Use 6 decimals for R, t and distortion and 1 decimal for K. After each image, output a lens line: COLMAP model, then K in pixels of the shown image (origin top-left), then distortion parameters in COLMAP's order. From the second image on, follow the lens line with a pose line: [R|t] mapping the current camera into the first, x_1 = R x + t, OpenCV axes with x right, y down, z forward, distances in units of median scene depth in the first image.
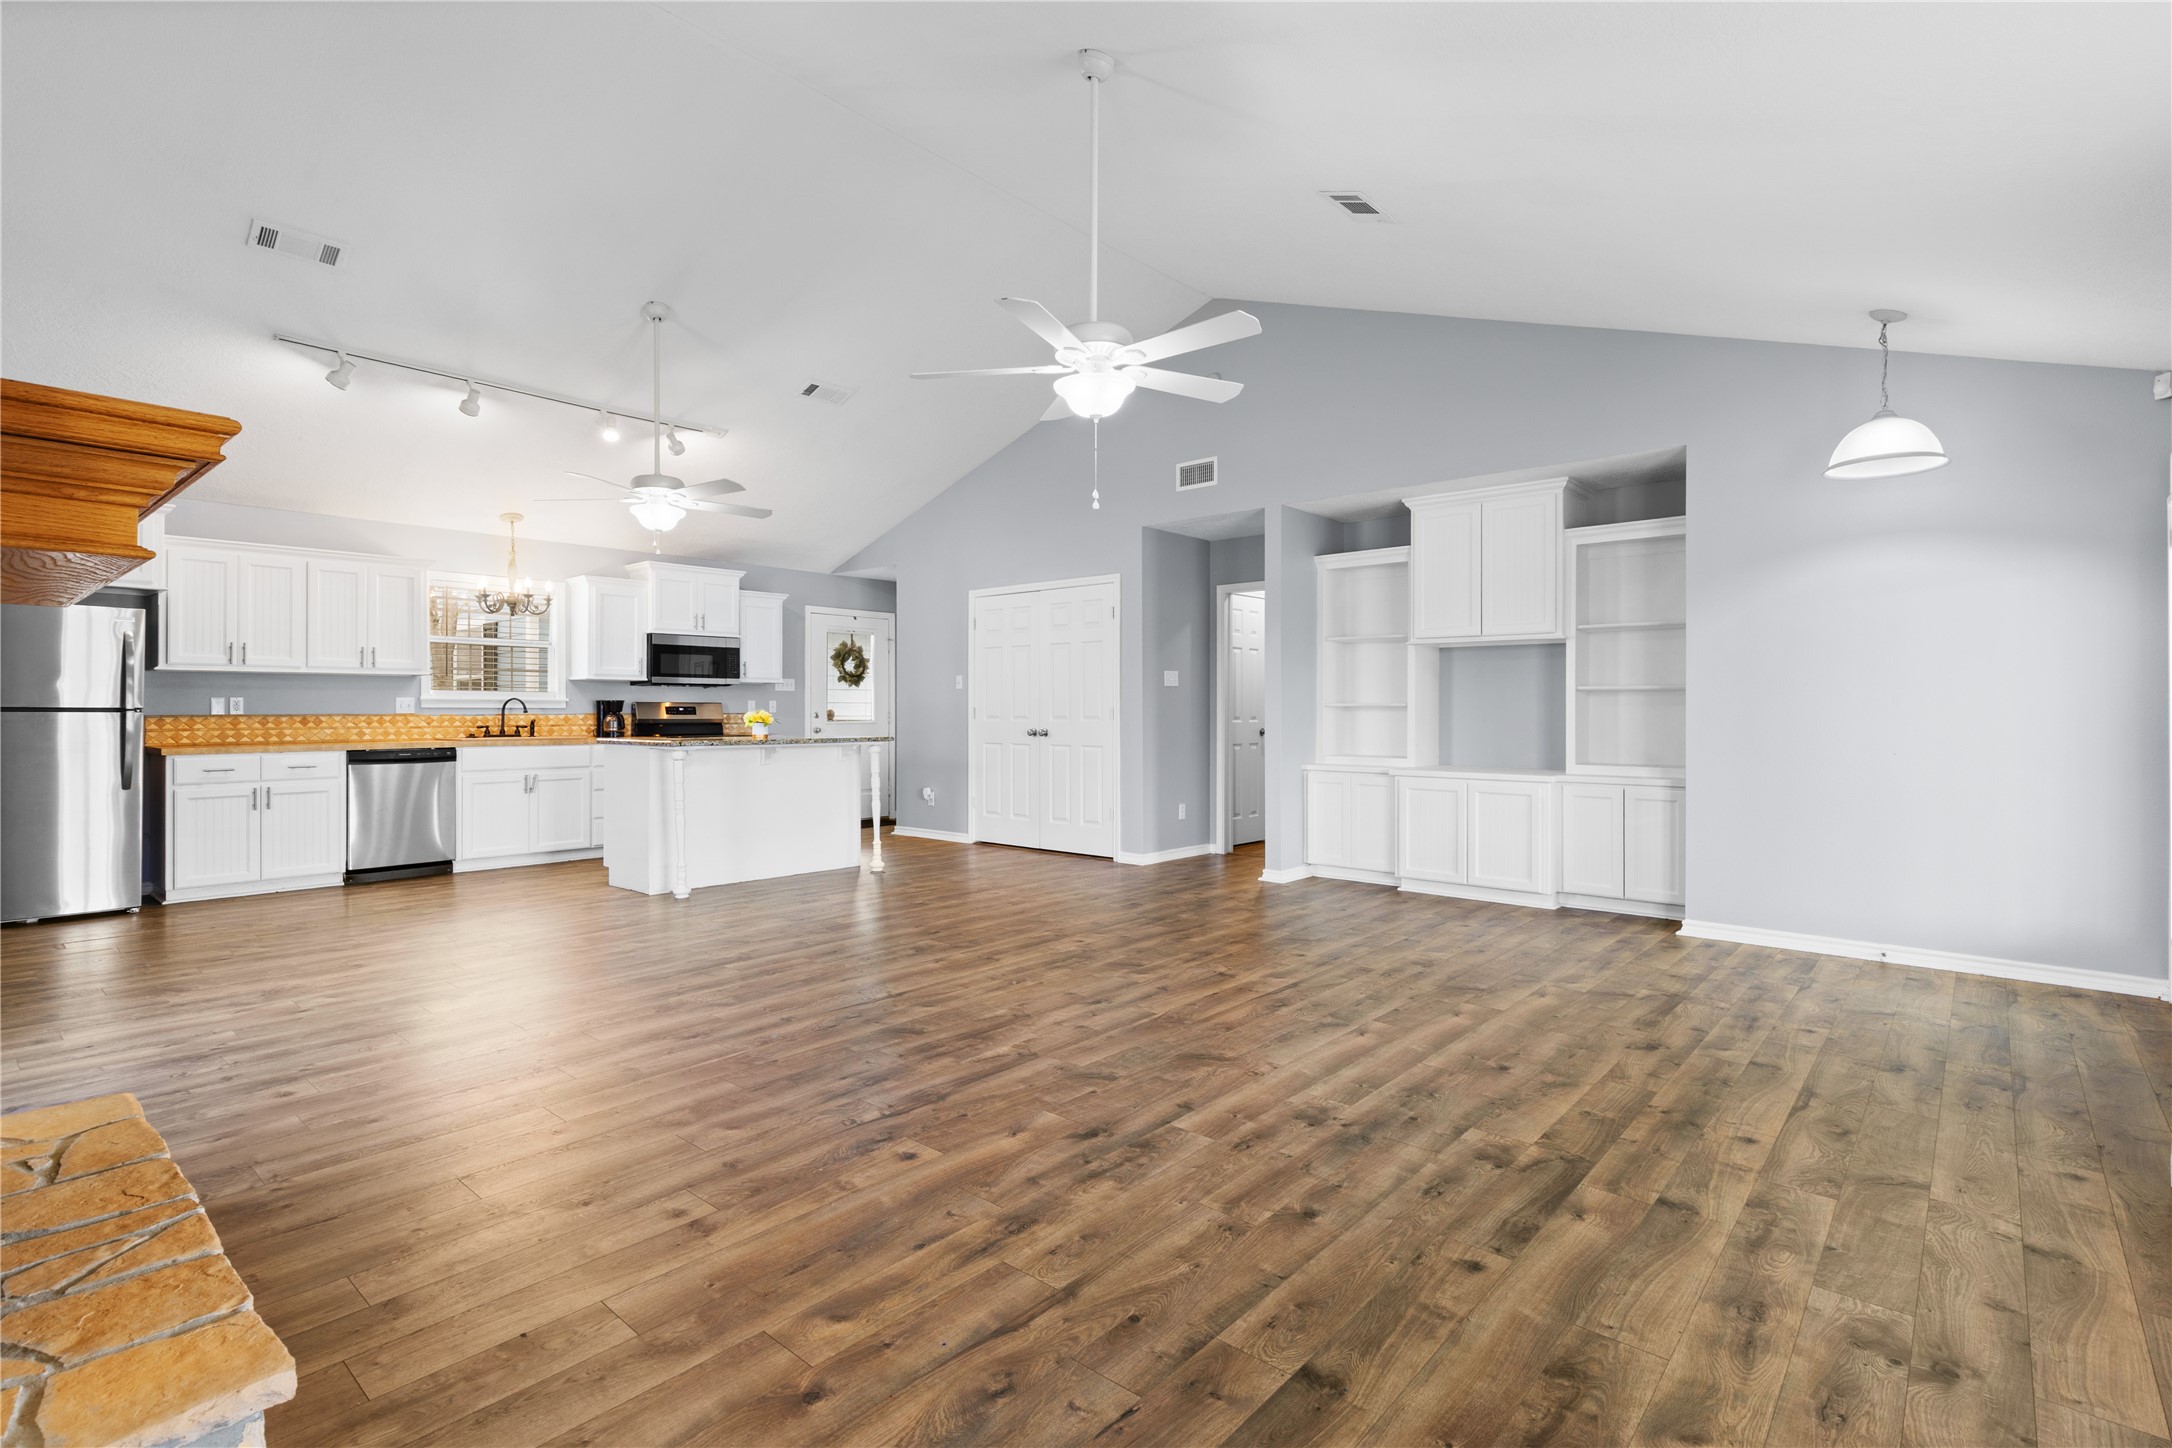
lens RADIAL K [[1021.2, 0, 1105.7], [0, 1021.2, 710.9], [0, 0, 1]] dist [0.001101, 0.000163]
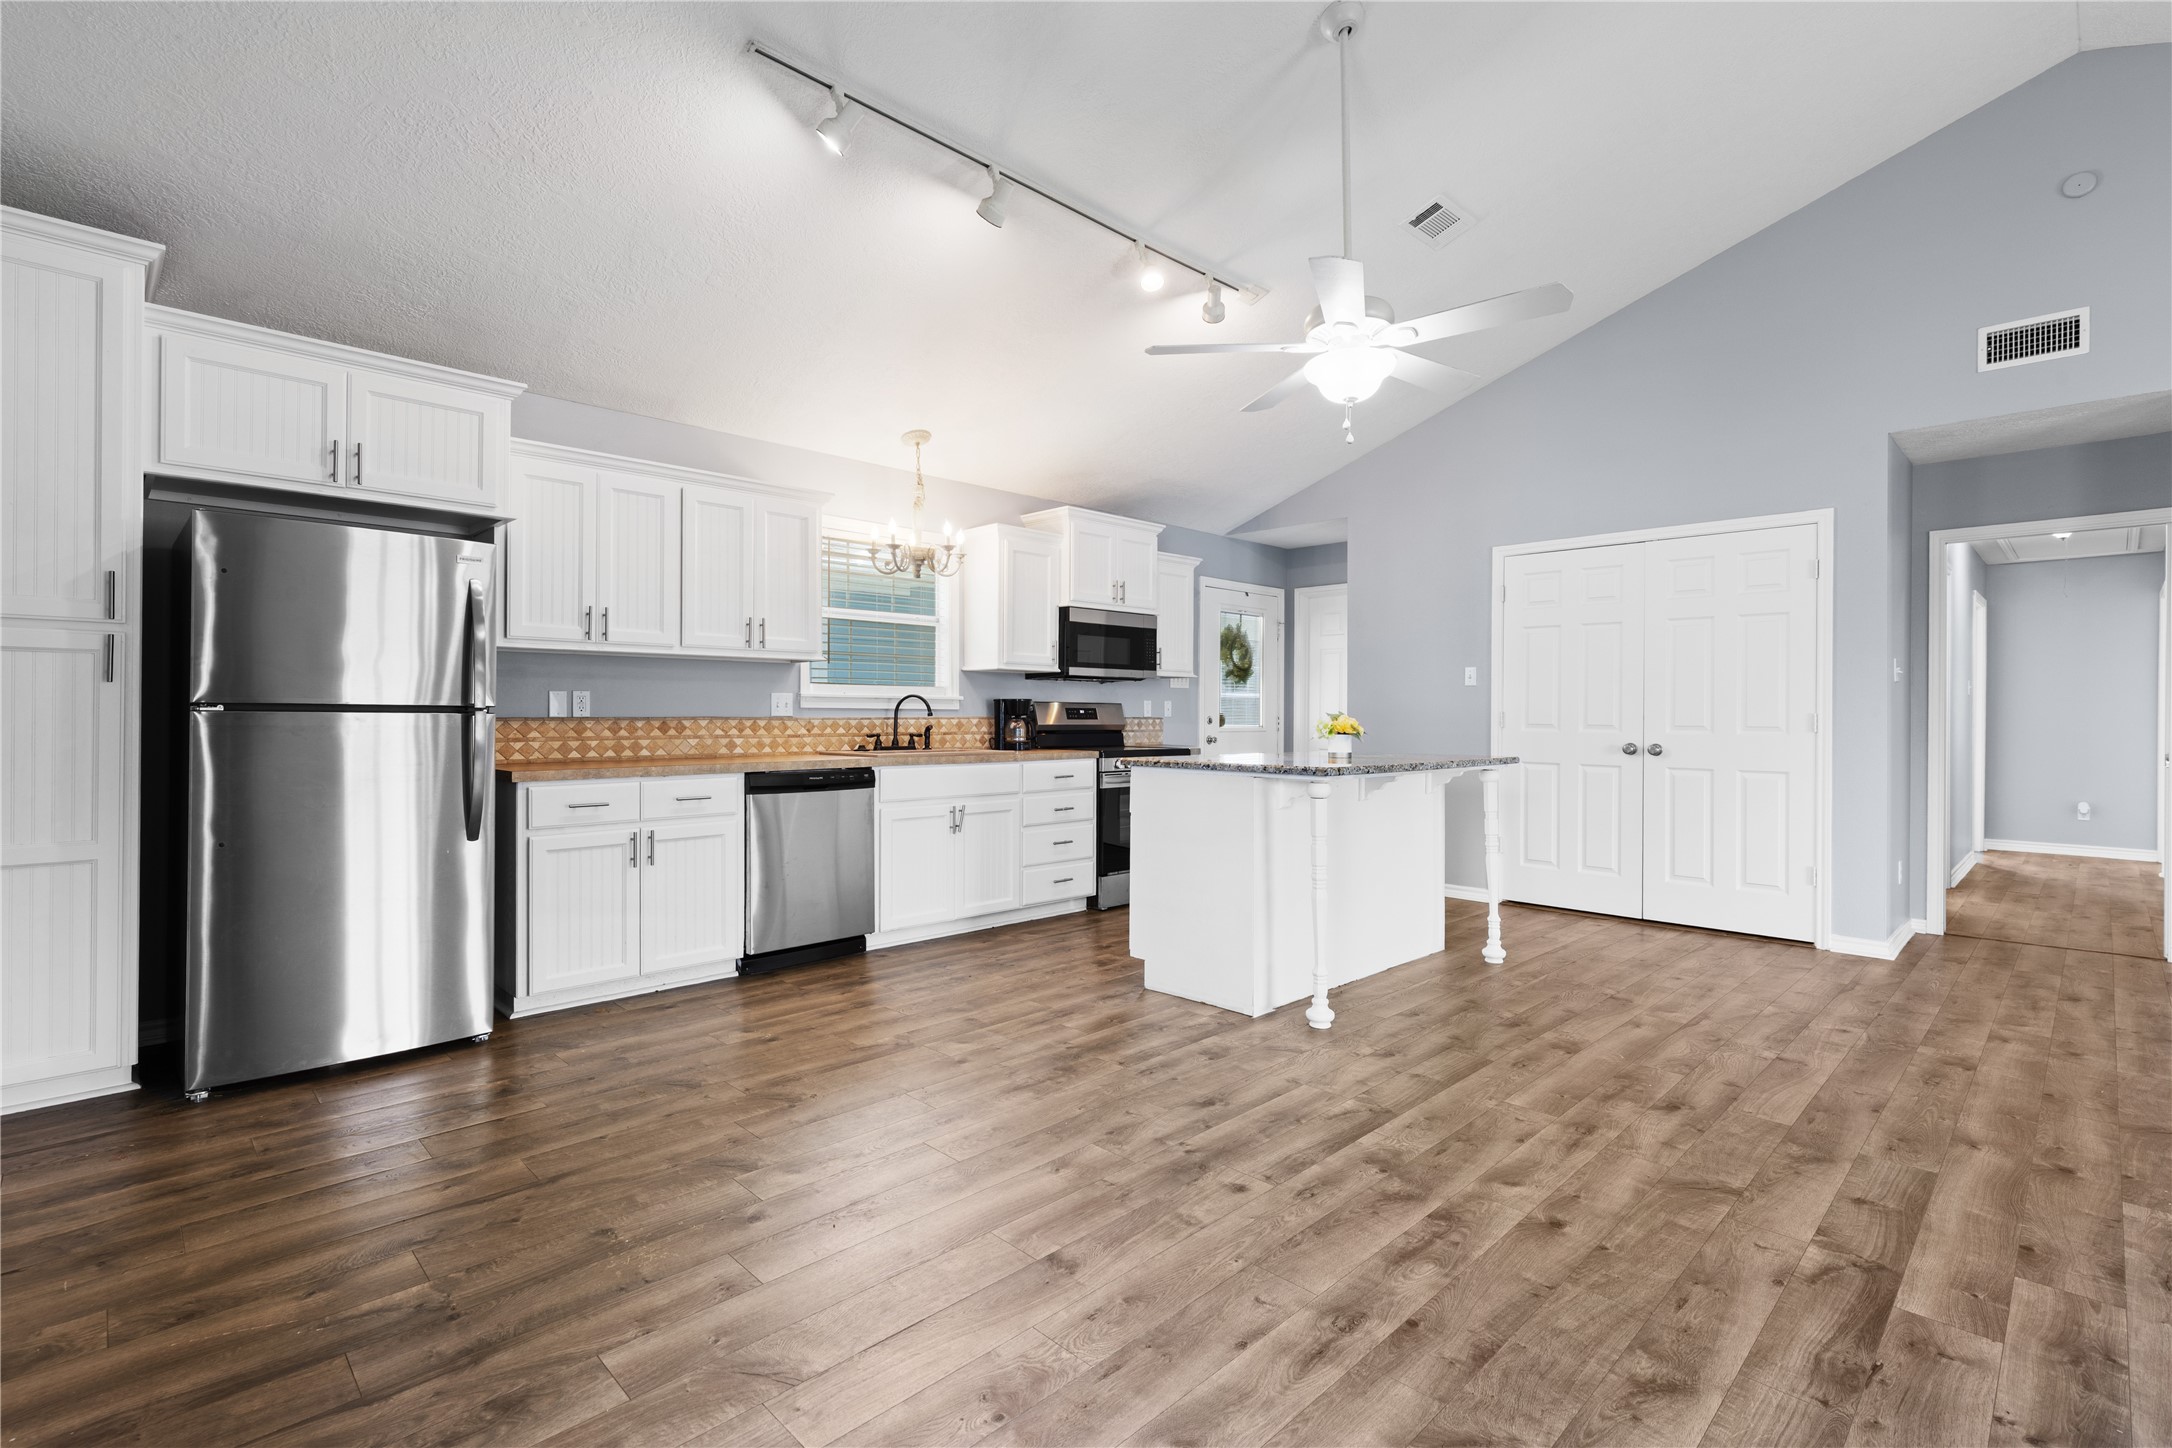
lens RADIAL K [[997.0, 0, 1098.9], [0, 997.0, 714.3], [0, 0, 1]] dist [0.000996, -0.000162]
pose [[0.997027, 0.005901, -0.076831, -0.441879], [-0.005825, 0.999982, 0.001221, -0.000968], [0.076836, -0.000770, 0.997043, 0.357280]]
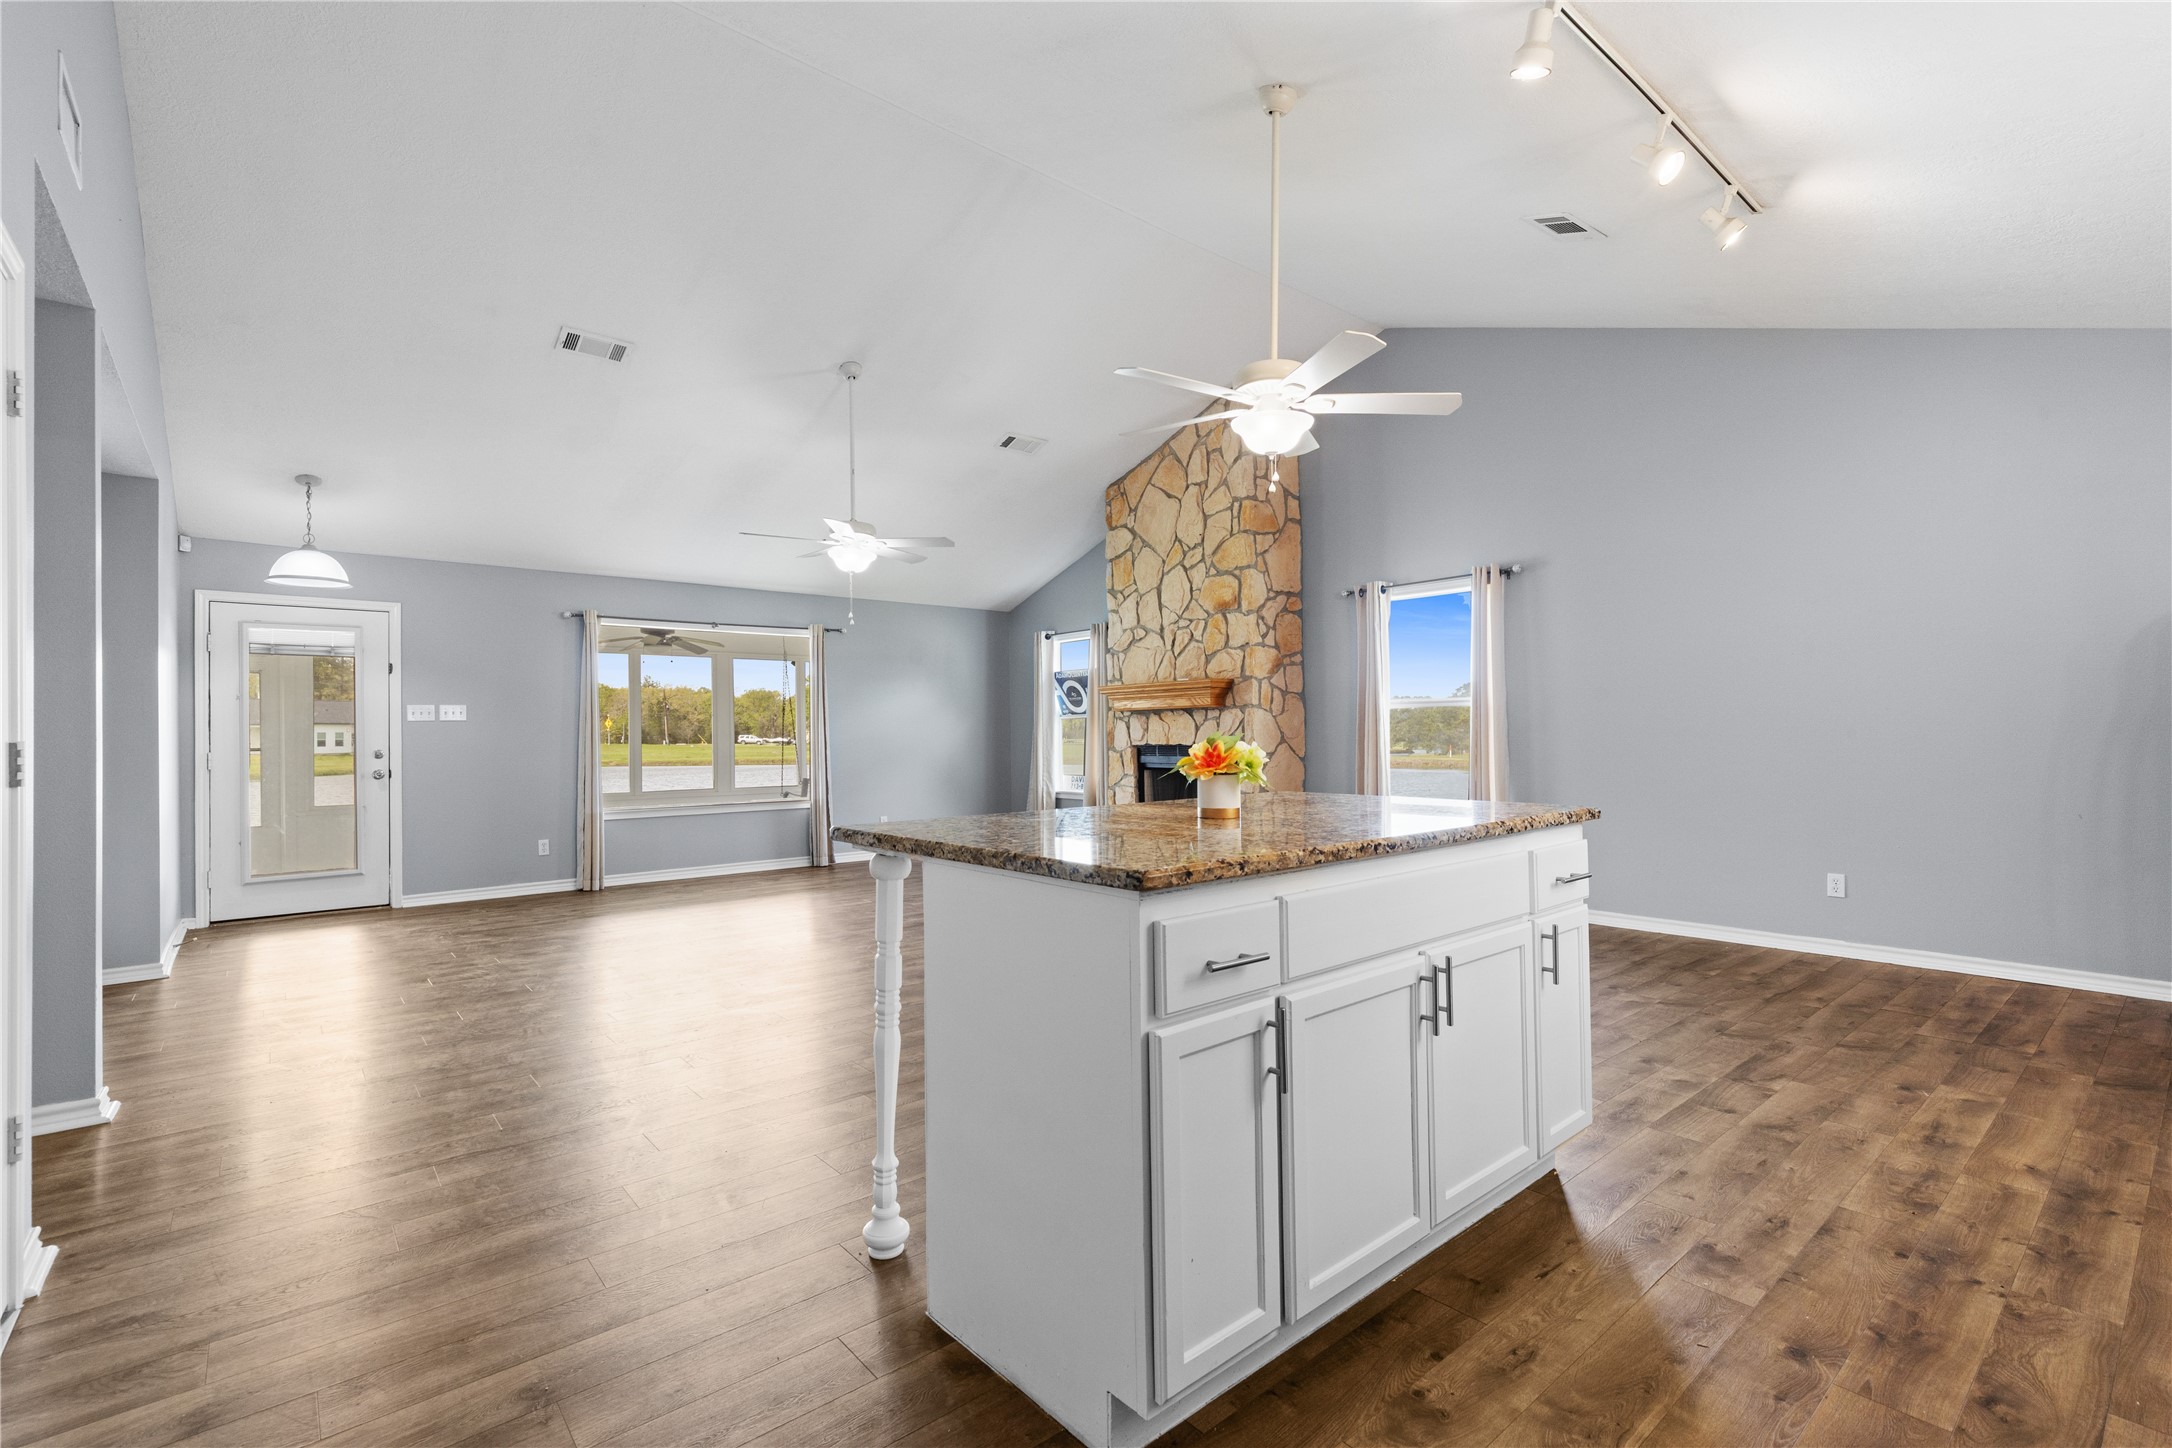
lens RADIAL K [[971.1, 0, 1086.0], [0, 971.1, 724.0], [0, 0, 1]] dist [0.000337, 0.000028]
pose [[-0.986809, 0.013424, 0.161334, -0.347212], [0.011755, 0.999867, -0.011295, -0.002707], [-0.161464, -0.009249, -0.986835, 1.333122]]
